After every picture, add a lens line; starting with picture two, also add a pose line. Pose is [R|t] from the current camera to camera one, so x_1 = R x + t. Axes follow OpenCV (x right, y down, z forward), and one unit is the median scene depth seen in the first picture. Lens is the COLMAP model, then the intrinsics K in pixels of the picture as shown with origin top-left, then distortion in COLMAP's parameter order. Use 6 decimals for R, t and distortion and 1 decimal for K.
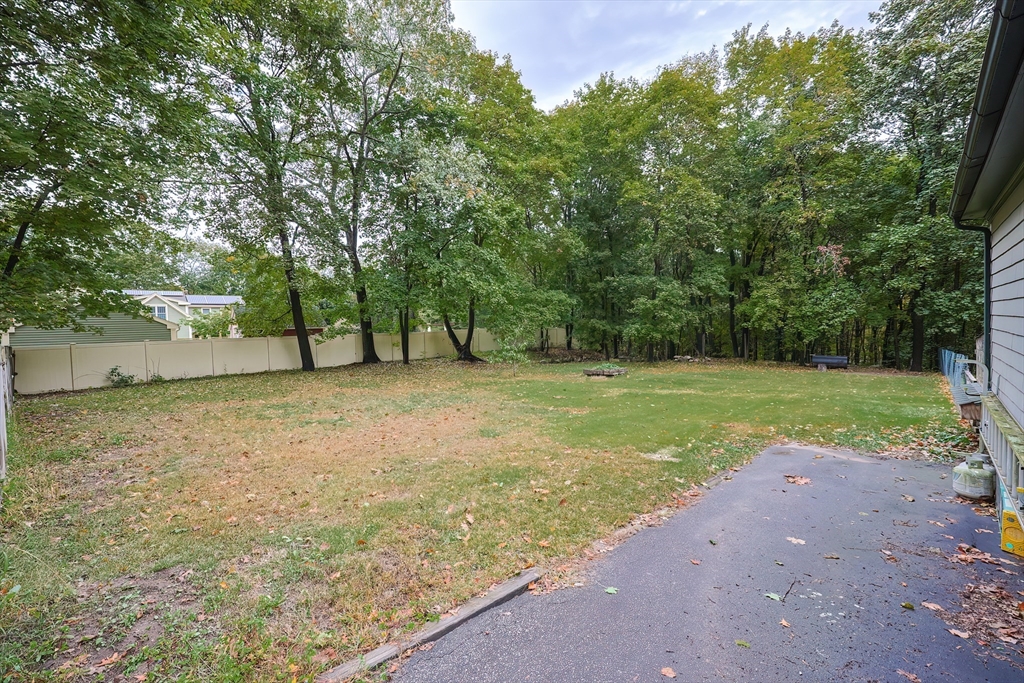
lens RADIAL K [[430.8, 0, 513.1], [0, 430.8, 338.9], [0, 0, 1]] dist [-0.001045, -0.000062]
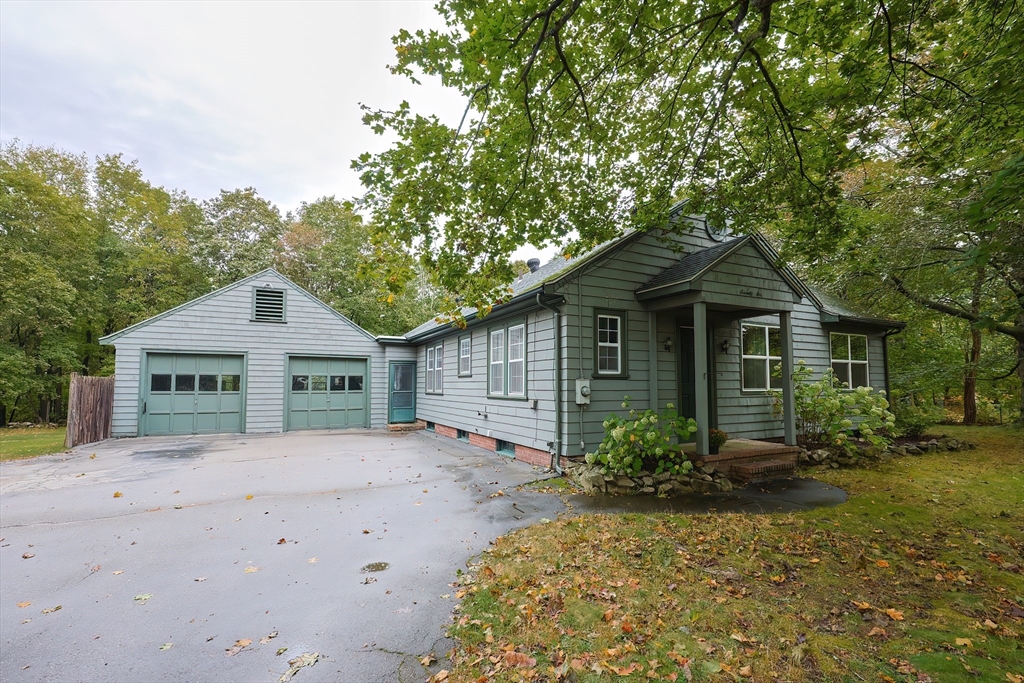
lens RADIAL K [[430.8, 0, 513.1], [0, 430.8, 338.9], [0, 0, 1]] dist [-0.001045, -0.000062]
pose [[0.337148, 0.106930, 0.935359, -0.222221], [0.047274, 0.990353, -0.130257, 0.032546], [-0.940264, 0.088134, 0.328840, -0.535861]]
